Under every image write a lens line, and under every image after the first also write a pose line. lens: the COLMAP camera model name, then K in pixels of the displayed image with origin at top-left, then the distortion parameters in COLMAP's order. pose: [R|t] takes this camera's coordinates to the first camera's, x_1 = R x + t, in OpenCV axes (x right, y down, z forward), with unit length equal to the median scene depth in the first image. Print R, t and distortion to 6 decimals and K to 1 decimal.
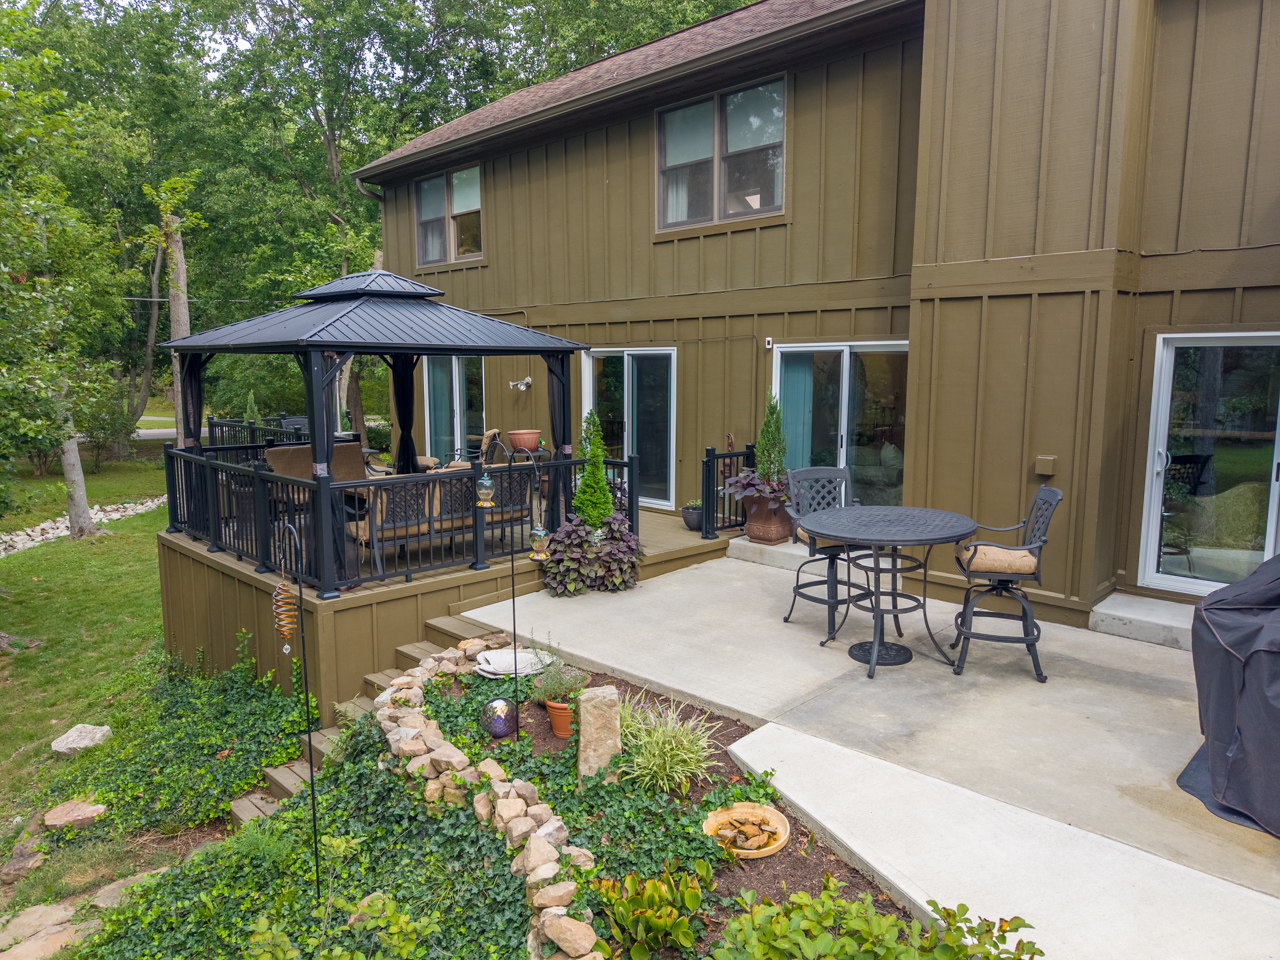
lens RADIAL K [[867.5, 0, 640.0], [0, 867.5, 480.0], [0, 0, 1]] dist [0.010653, -0.003351]
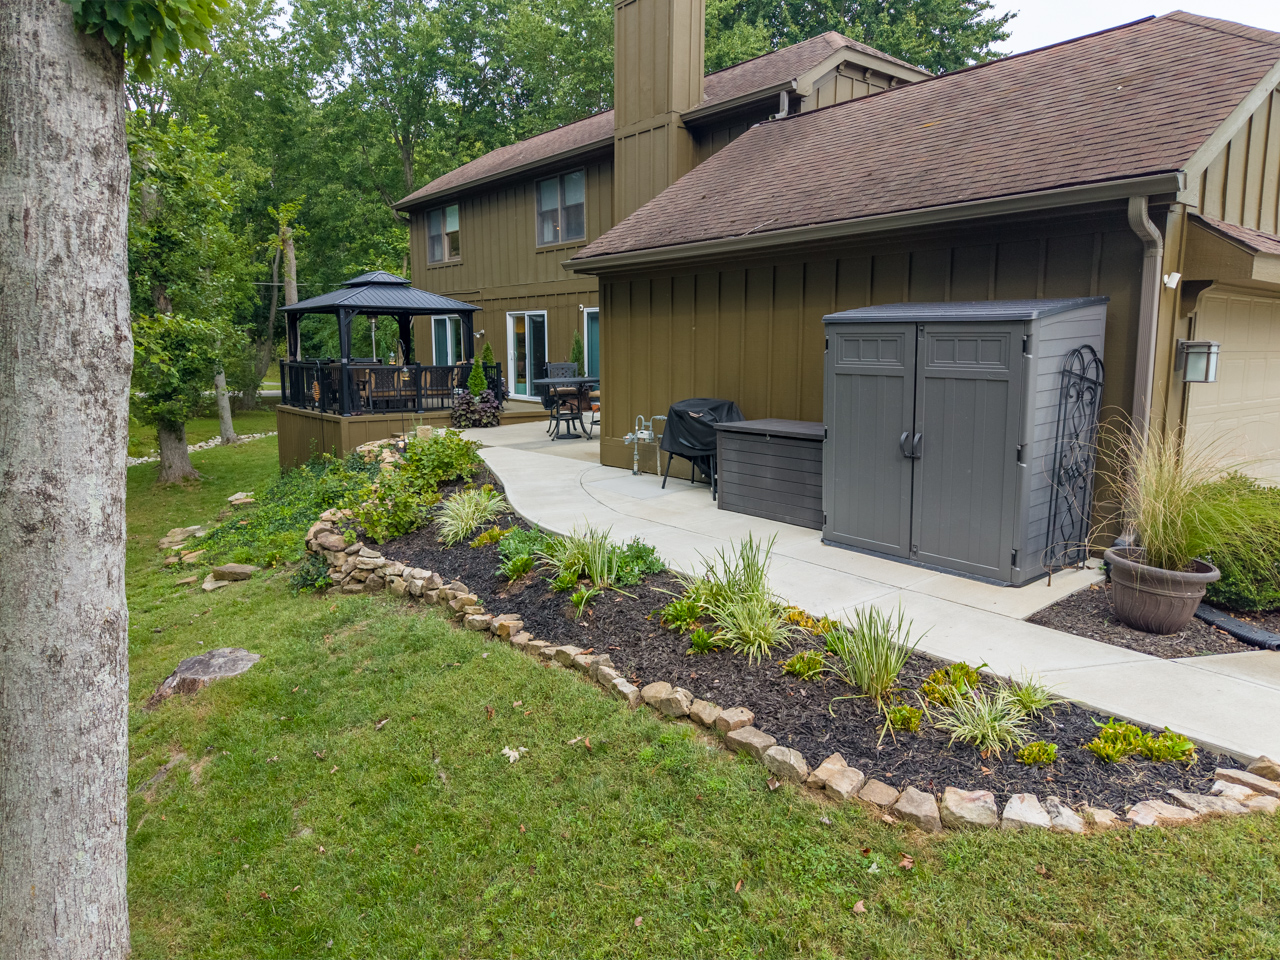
lens RADIAL K [[867.5, 0, 640.0], [0, 867.5, 480.0], [0, 0, 1]] dist [0.010653, -0.003351]
pose [[0.993821, 0.018322, -0.109476, 0.339092], [-0.015899, 0.999610, 0.022970, 0.120616], [0.109854, -0.021087, 0.993724, -0.609756]]
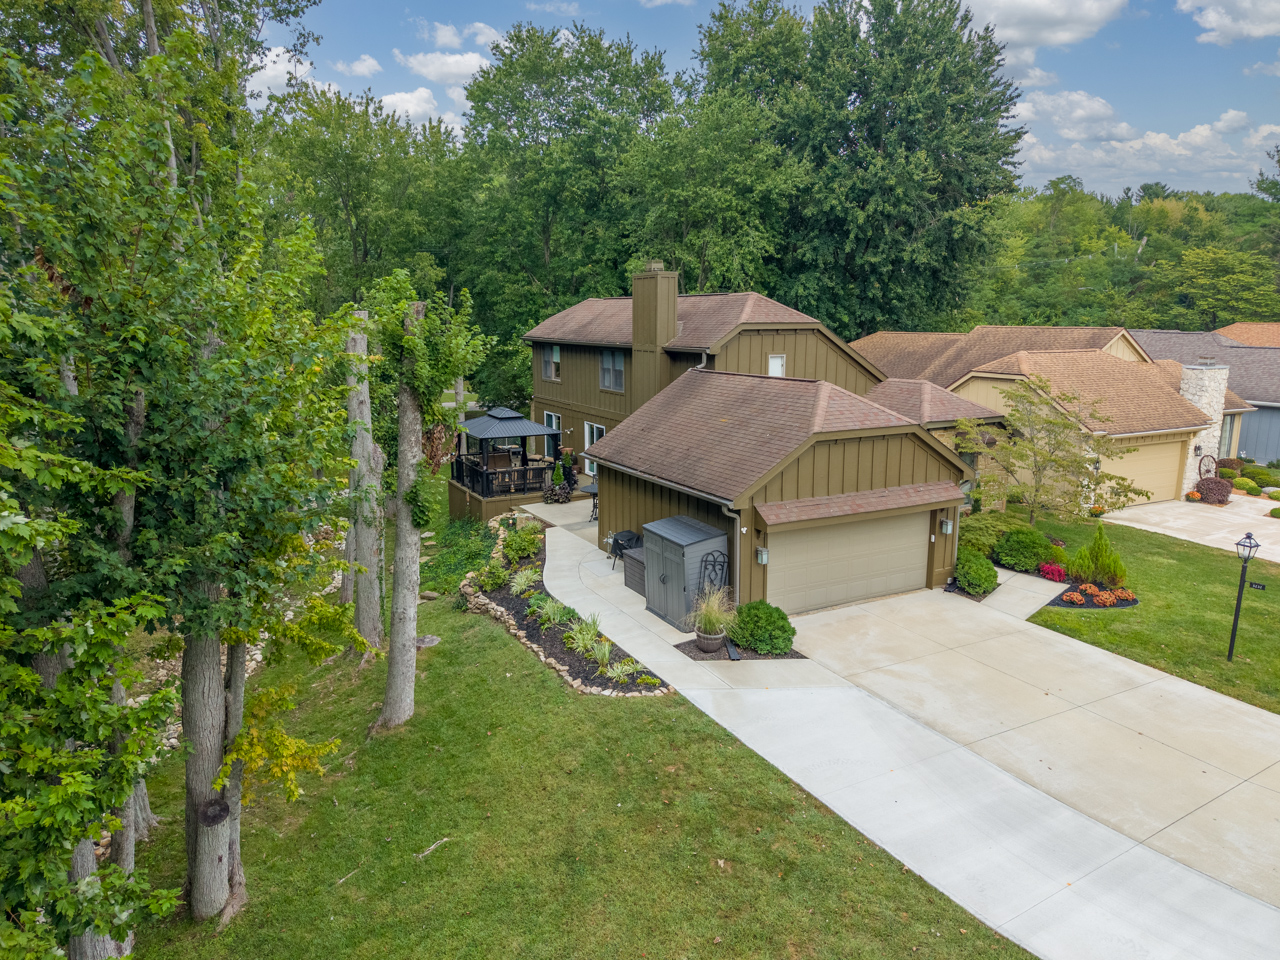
lens RADIAL K [[854.0, 0, 640.0], [0, 854.0, 480.0], [0, 0, 1]] dist [0.065263, -0.000605]
pose [[0.959133, 0.052834, -0.277980, 0.752677], [-0.036919, 0.997382, 0.062184, -0.119372], [0.280538, -0.049380, 0.958572, -1.372111]]
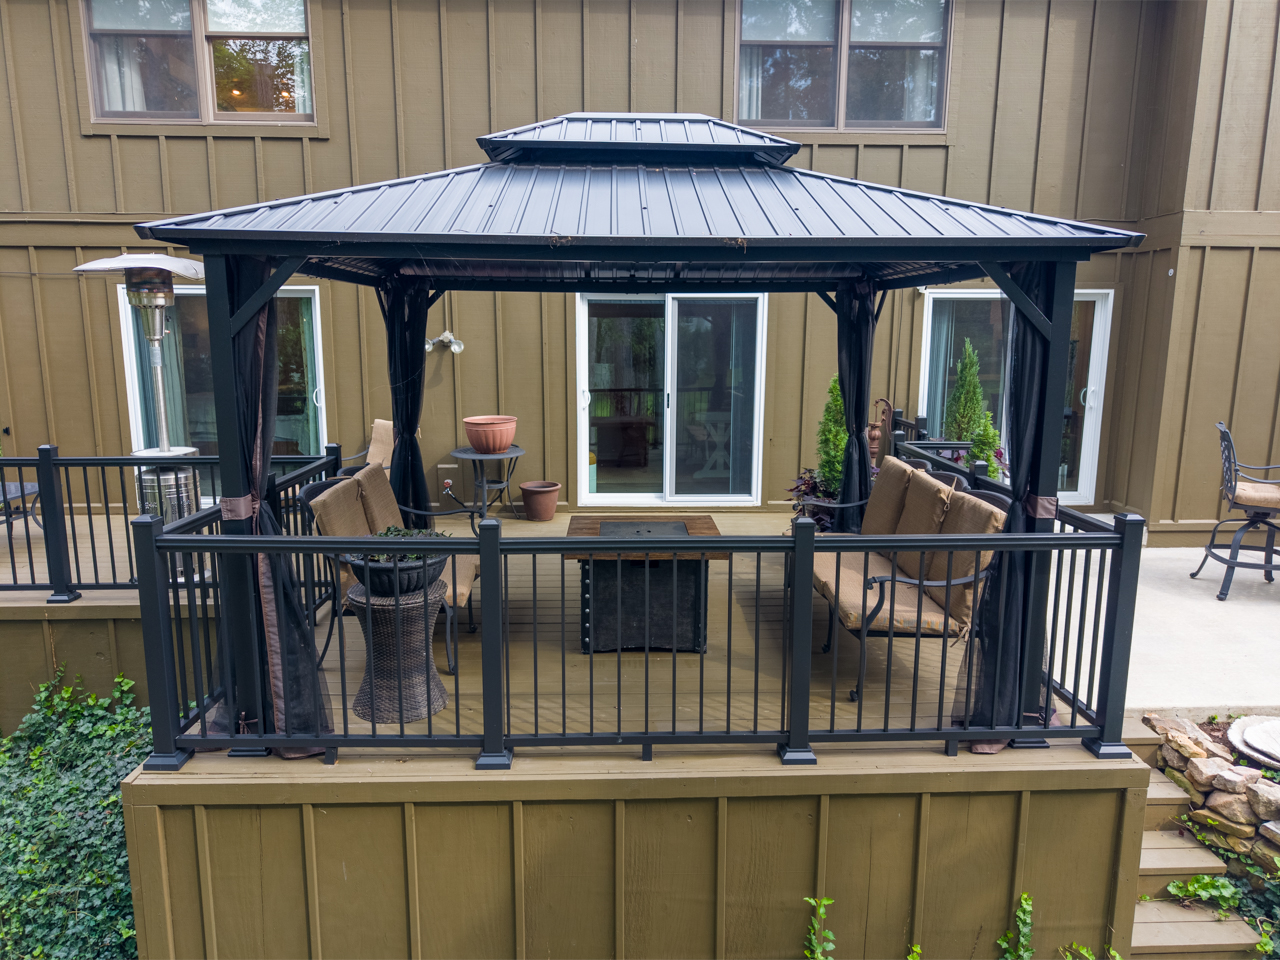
lens RADIAL K [[867.5, 0, 640.0], [0, 867.5, 480.0], [0, 0, 1]] dist [0.010653, -0.003351]
pose [[0.670151, -0.133078, 0.730197, -0.467069], [0.095596, 0.991077, 0.092888, -0.054373], [-0.736043, 0.007555, 0.676893, 0.439153]]
